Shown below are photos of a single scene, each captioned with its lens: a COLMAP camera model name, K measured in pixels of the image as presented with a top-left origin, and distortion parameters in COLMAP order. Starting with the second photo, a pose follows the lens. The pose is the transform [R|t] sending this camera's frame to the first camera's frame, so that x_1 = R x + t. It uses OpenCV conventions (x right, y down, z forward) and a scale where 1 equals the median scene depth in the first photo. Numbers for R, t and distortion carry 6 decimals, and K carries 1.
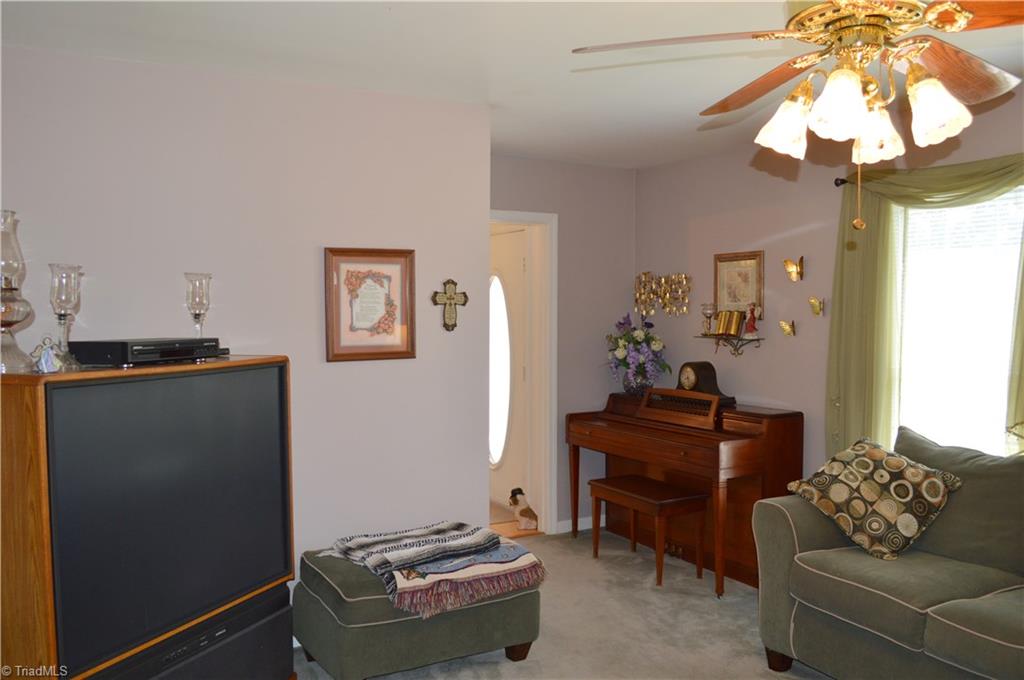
lens RADIAL K [[831.2, 0, 504.2], [0, 831.2, 340.1], [0, 0, 1]] dist [-0.071520, 0.001282]
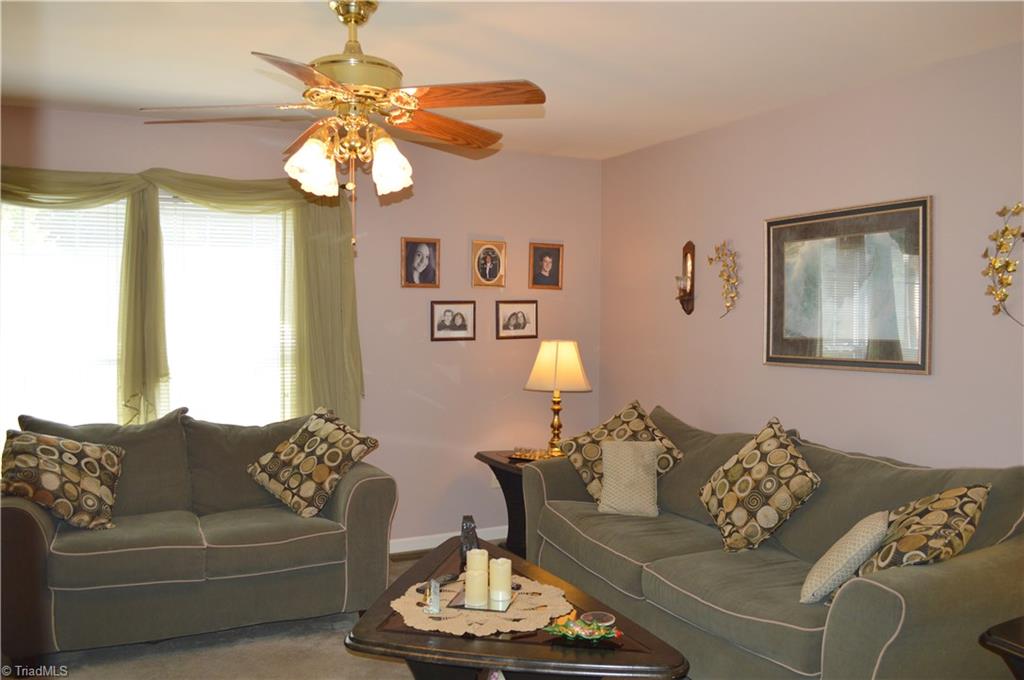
lens RADIAL K [[818.3, 0, 496.0], [0, 818.3, 338.9], [0, 0, 1]] dist [-0.071160, 0.005504]
pose [[0.074276, -0.033728, 0.996667, -0.529226], [0.029430, 0.999067, 0.031616, -0.005820], [-0.996803, 0.026983, 0.075200, 0.362514]]
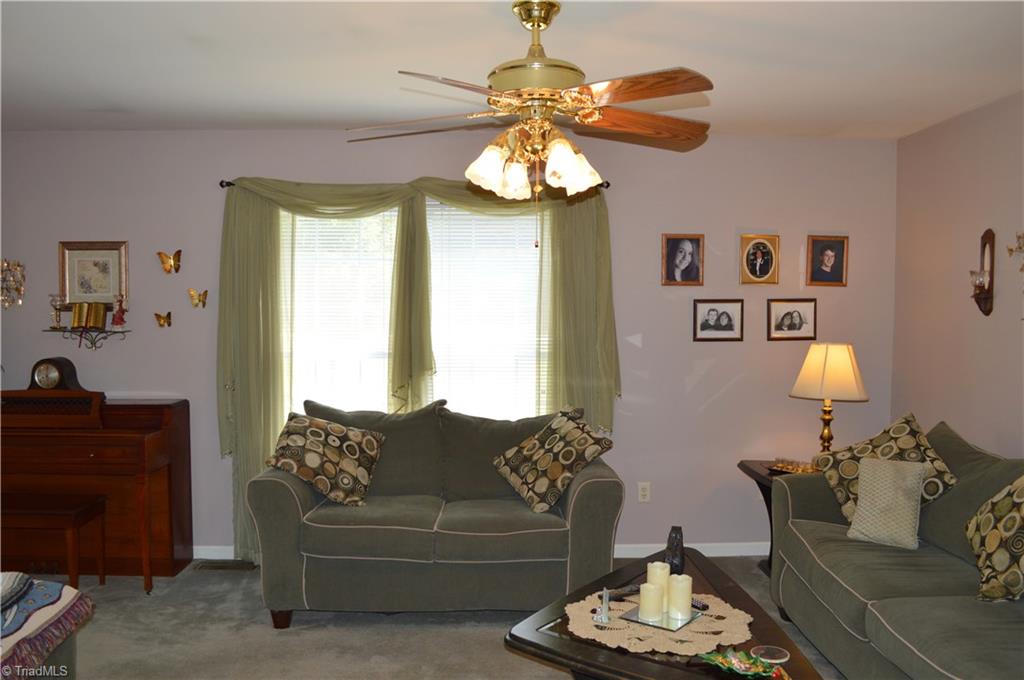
lens RADIAL K [[831.2, 0, 504.2], [0, 831.2, 340.1], [0, 0, 1]] dist [-0.071520, 0.001282]
pose [[0.474339, -0.035714, 0.879618, -0.481197], [0.025396, 0.999316, 0.026879, -0.007630], [-0.879976, 0.009589, 0.474921, 0.200440]]
